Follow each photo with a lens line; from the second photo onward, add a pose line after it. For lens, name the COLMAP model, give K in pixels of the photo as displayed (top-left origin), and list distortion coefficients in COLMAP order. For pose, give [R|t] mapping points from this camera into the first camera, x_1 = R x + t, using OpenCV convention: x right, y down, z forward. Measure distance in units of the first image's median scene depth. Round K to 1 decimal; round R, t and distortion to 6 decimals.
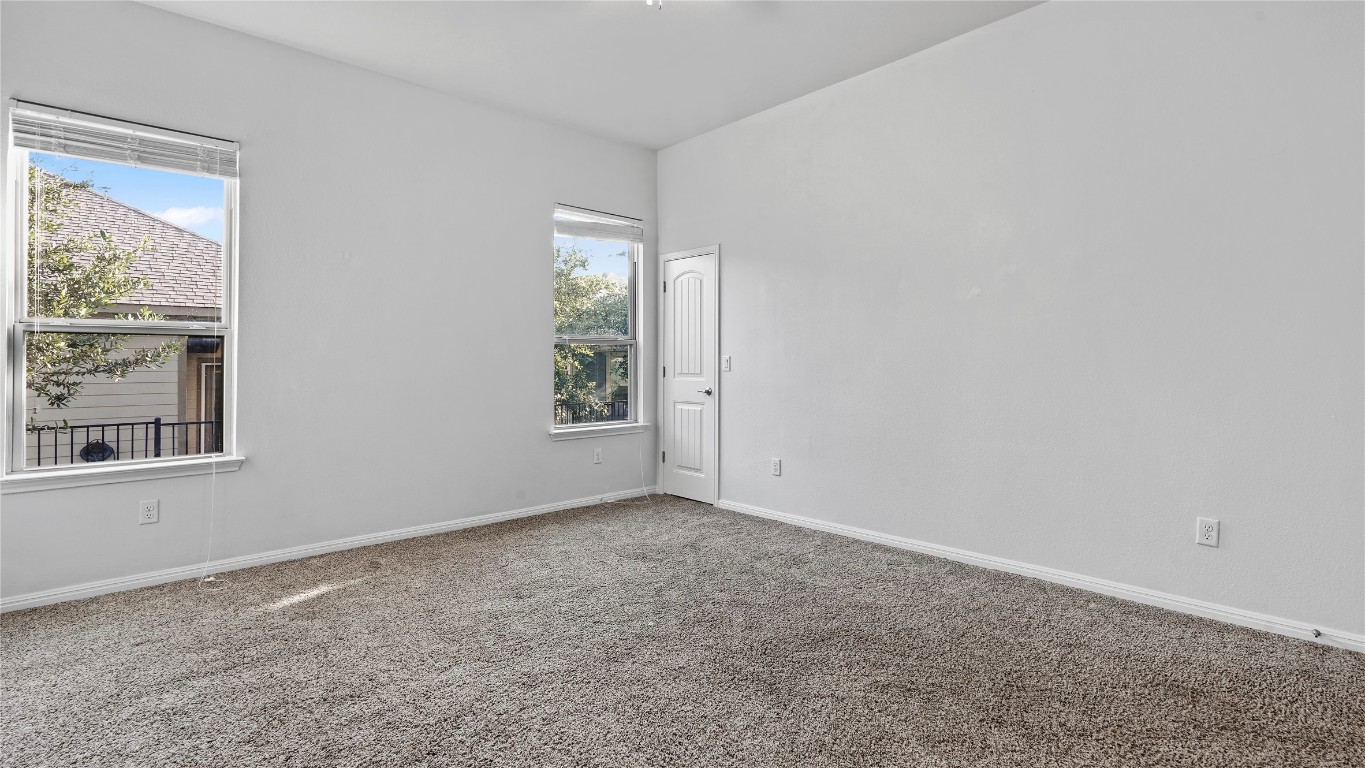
lens RADIAL K [[642.3, 0, 684.3], [0, 642.3, 363.4], [0, 0, 1]] dist [0.000762, 0.000234]
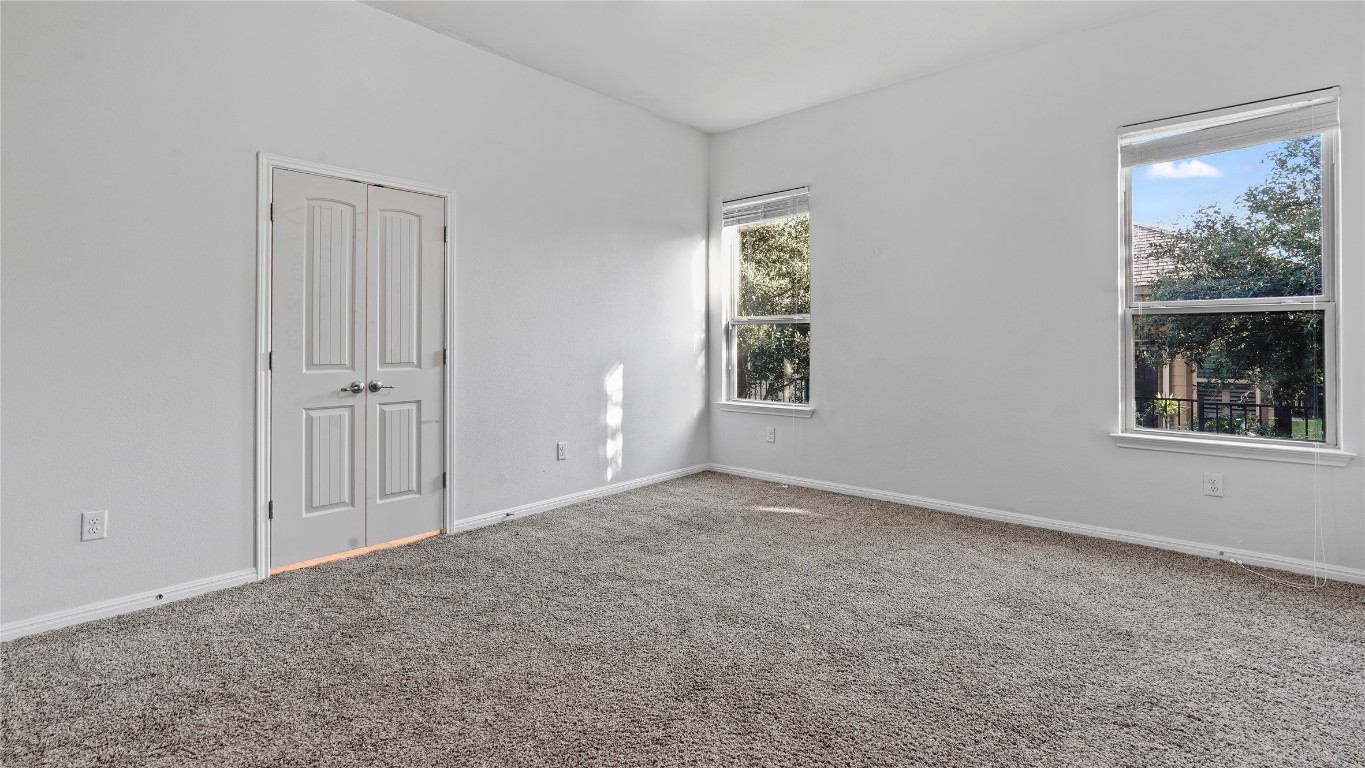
lens RADIAL K [[623.9, 0, 680.8], [0, 623.9, 332.7], [0, 0, 1]] dist [-0.002147, 0.000195]
pose [[0.088417, -0.013214, -0.995996, 0.137729], [-0.000917, 0.999911, -0.013347, -0.000096], [0.996083, 0.002093, 0.088396, 0.125927]]
